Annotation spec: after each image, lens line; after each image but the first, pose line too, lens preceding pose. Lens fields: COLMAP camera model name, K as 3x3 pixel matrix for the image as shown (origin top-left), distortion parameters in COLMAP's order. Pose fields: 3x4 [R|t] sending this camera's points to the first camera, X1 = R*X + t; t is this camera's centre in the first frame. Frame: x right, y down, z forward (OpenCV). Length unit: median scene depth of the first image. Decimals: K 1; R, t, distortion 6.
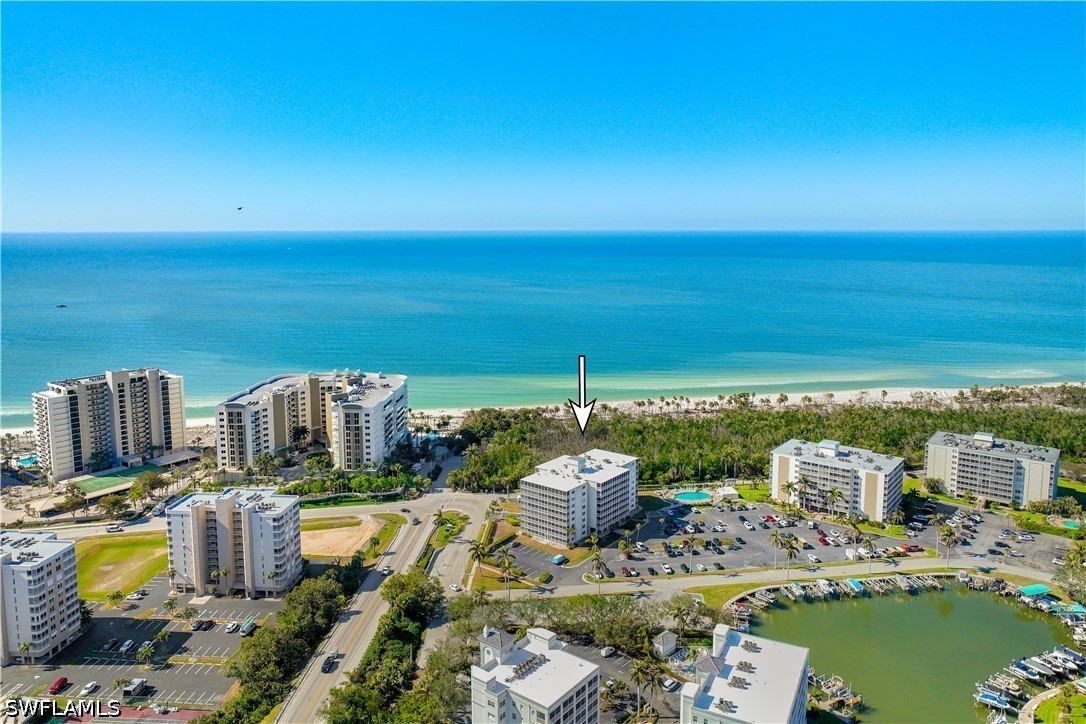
lens RADIAL K [[758.9, 0, 542.6], [0, 758.9, 317.8], [0, 0, 1]] dist [0.004074, 0.000119]
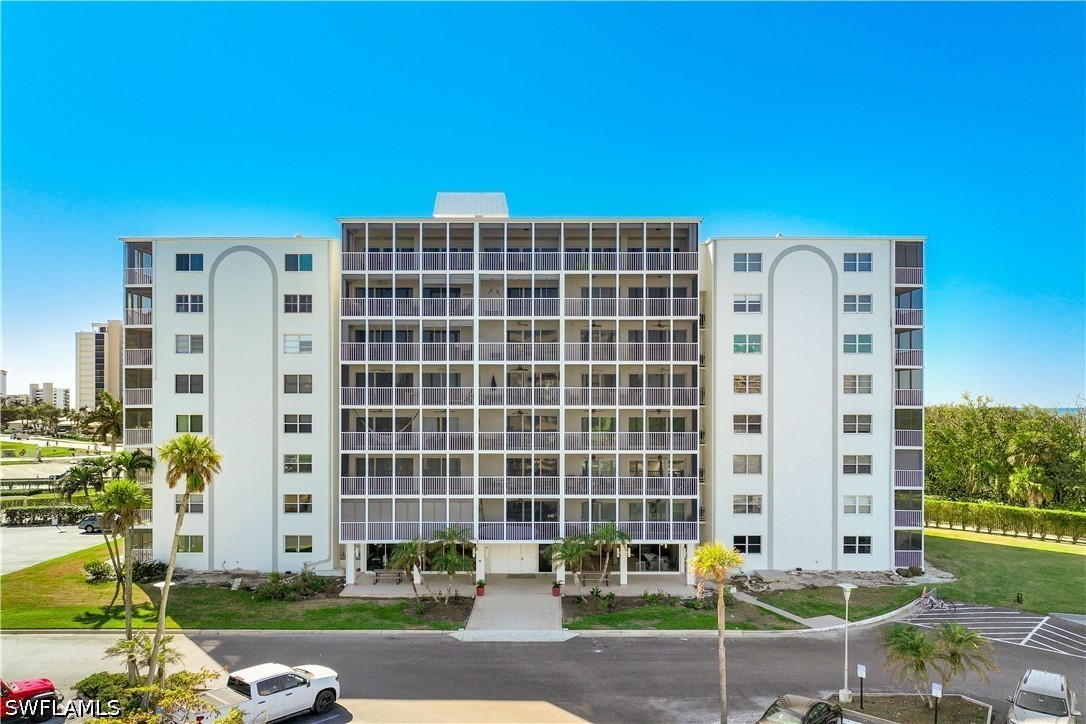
lens RADIAL K [[766.8, 0, 546.0], [0, 766.8, 405.2], [0, 0, 1]] dist [0.002290, 0.000630]
pose [[0.609282, 0.004182, -0.792942, 0.203549], [-0.095957, 0.993026, -0.068494, 0.237709], [0.787126, 0.117820, 0.605435, 0.859428]]
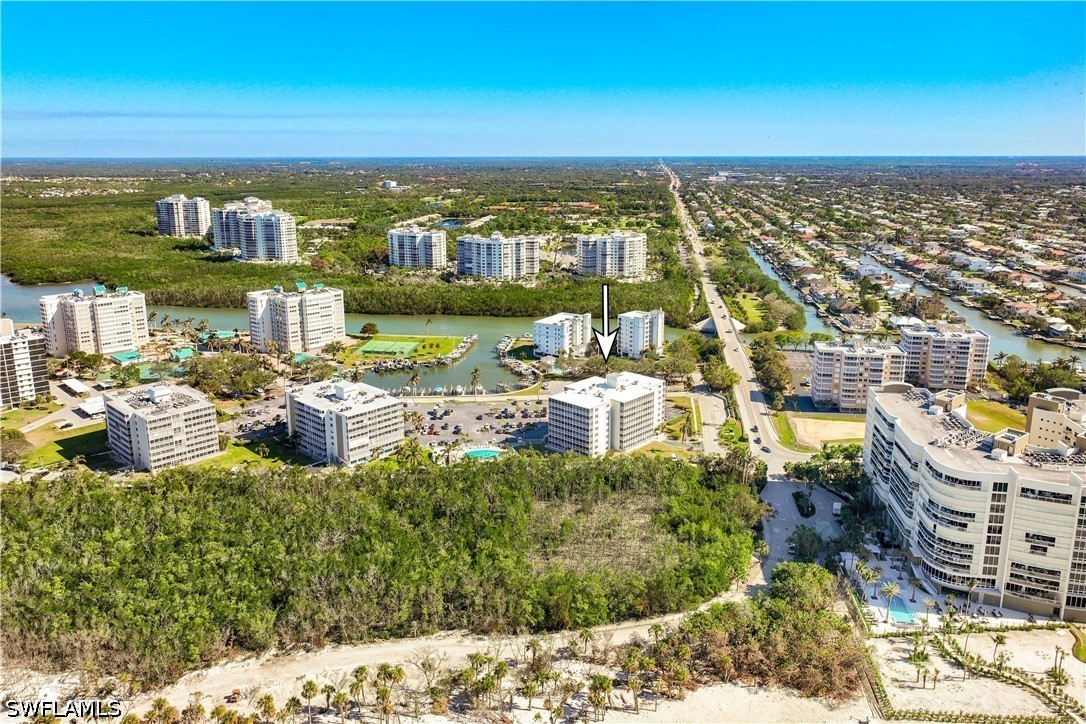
lens RADIAL K [[774.9, 0, 540.4], [0, 774.9, 321.9], [0, 0, 1]] dist [0.002164, 0.001603]
pose [[-0.995000, -0.012100, 0.099142, 0.040450], [0.021055, 0.944917, 0.326633, -0.234851], [-0.097633, 0.327087, -0.939937, 1.921049]]
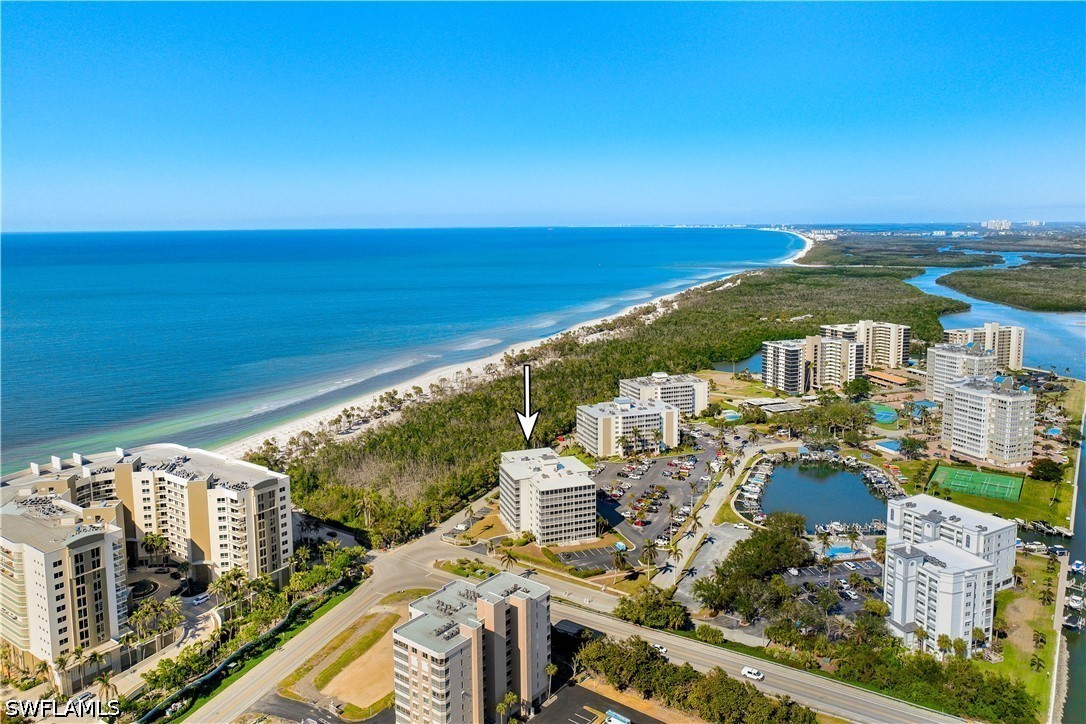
lens RADIAL K [[786.8, 0, 540.5], [0, 786.8, 319.0], [0, 0, 1]] dist [0.002285, -0.001241]
pose [[0.535357, -0.103118, 0.838308, -0.765488], [0.106876, 0.992812, 0.053871, -0.047991], [-0.837837, 0.060755, 0.542529, 0.422173]]
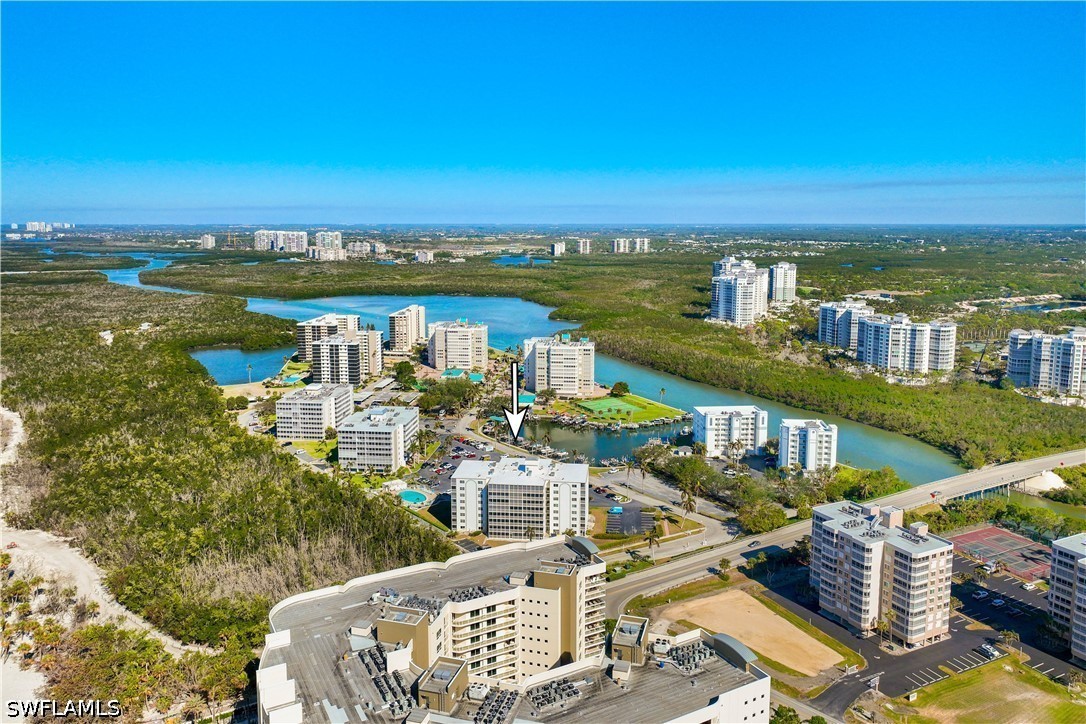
lens RADIAL K [[775.0, 0, 541.8], [0, 775.0, 321.0], [0, 0, 1]] dist [0.006217, 0.002000]
pose [[-0.518256, -0.102859, 0.849017, -0.763019], [0.106752, 0.977197, 0.183551, -0.166441], [-0.848537, 0.185761, -0.495458, 1.388013]]
